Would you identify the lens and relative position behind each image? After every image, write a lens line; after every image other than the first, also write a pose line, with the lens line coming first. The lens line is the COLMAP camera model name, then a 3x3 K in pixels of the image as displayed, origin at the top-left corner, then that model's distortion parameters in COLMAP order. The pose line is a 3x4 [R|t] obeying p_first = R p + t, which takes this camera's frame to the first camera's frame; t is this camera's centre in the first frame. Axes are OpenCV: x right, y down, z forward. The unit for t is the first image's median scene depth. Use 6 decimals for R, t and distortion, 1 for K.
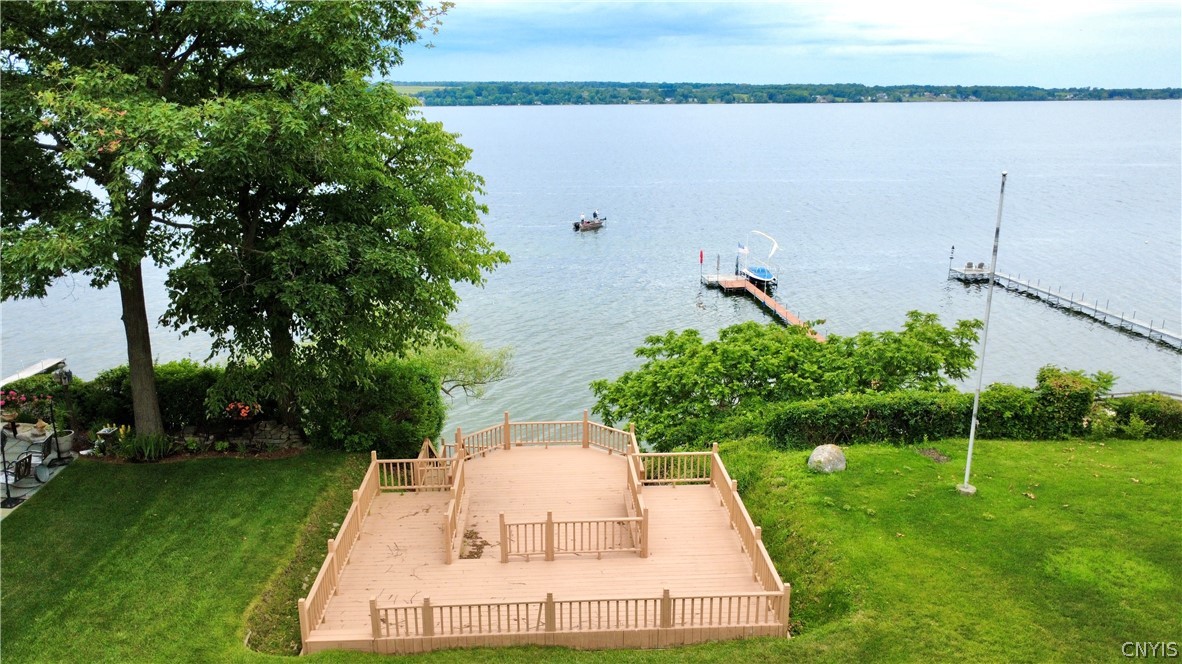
lens RADIAL K [[834.2, 0, 591.0], [0, 834.2, 332.0], [0, 0, 1]] dist [0.005033, -0.004594]
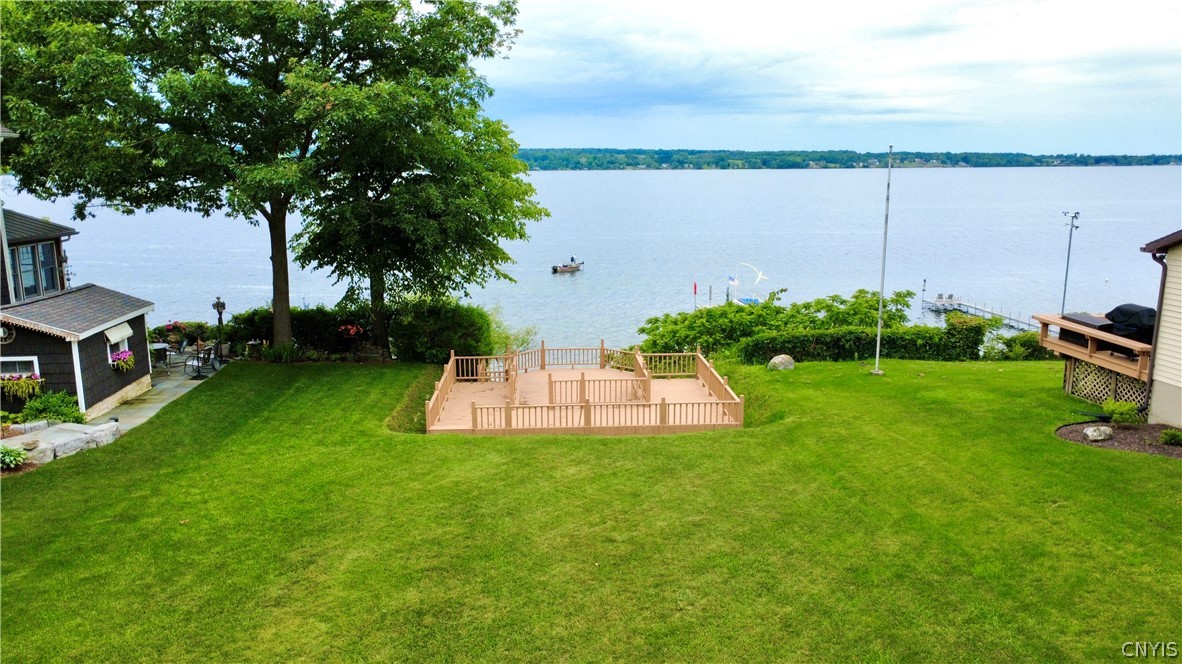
lens RADIAL K [[834.2, 0, 591.0], [0, 834.2, 332.0], [0, 0, 1]] dist [0.005033, -0.004594]
pose [[0.999995, -0.001195, 0.002778, -0.030562], [0.001403, 0.997109, -0.075976, 0.198469], [-0.002679, 0.075980, 0.997106, -0.352273]]
